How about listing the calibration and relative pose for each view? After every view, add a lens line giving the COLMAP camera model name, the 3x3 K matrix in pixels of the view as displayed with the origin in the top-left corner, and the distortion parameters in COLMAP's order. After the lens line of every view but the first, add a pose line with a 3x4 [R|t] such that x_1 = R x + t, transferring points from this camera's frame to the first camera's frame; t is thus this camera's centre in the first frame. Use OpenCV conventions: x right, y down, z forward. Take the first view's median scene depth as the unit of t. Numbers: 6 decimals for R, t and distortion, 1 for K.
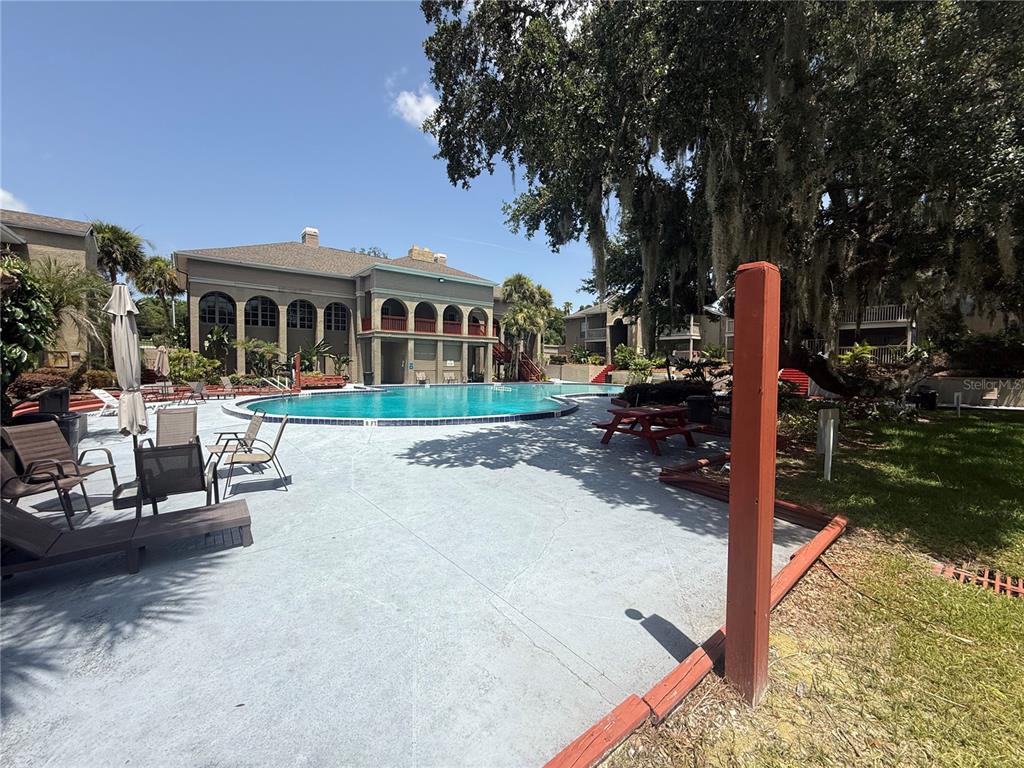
lens RADIAL K [[406.6, 0, 512.0], [0, 406.6, 384.0], [0, 0, 1]] dist [0.000151, 0.000114]
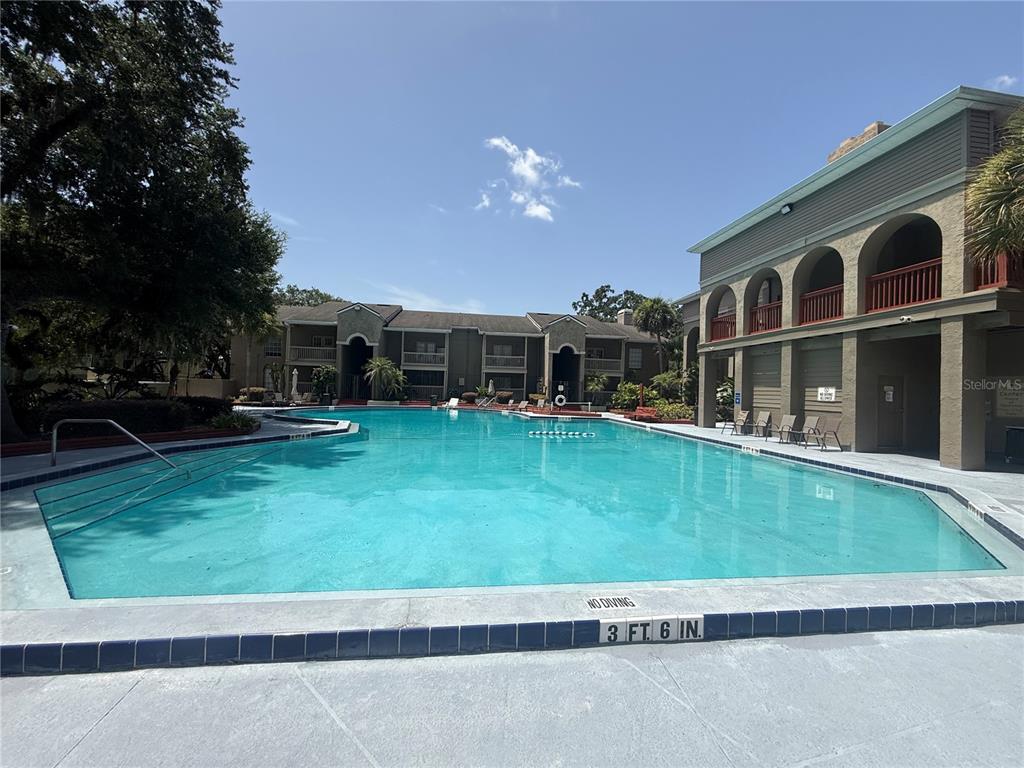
lens RADIAL K [[406.6, 0, 512.0], [0, 406.6, 384.0], [0, 0, 1]] dist [0.000151, 0.000114]
pose [[-0.534509, -0.034731, -0.844449, 0.355426], [-0.072589, 0.997350, 0.004927, -0.040242], [0.842039, 0.063931, -0.535614, 0.967054]]
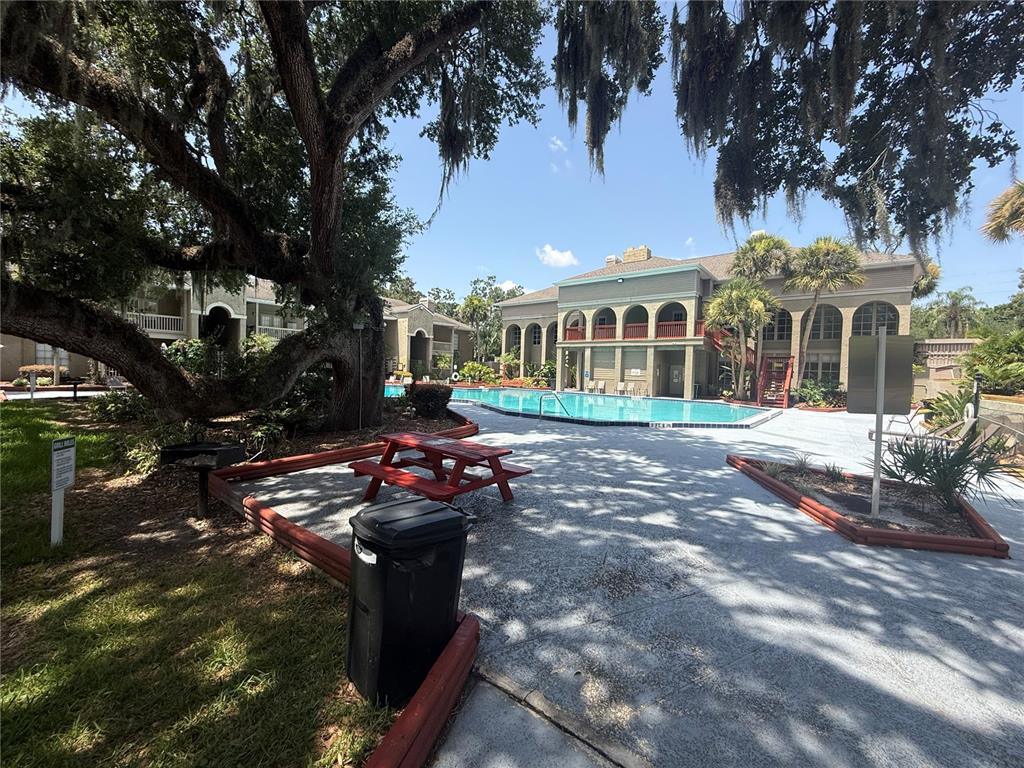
lens RADIAL K [[406.6, 0, 512.0], [0, 406.6, 384.0], [0, 0, 1]] dist [0.000151, 0.000114]
pose [[0.183477, 0.029687, -0.982576, 0.665063], [-0.072554, 0.997227, 0.016582, -0.020799], [0.980343, 0.068248, 0.185122, 0.589953]]
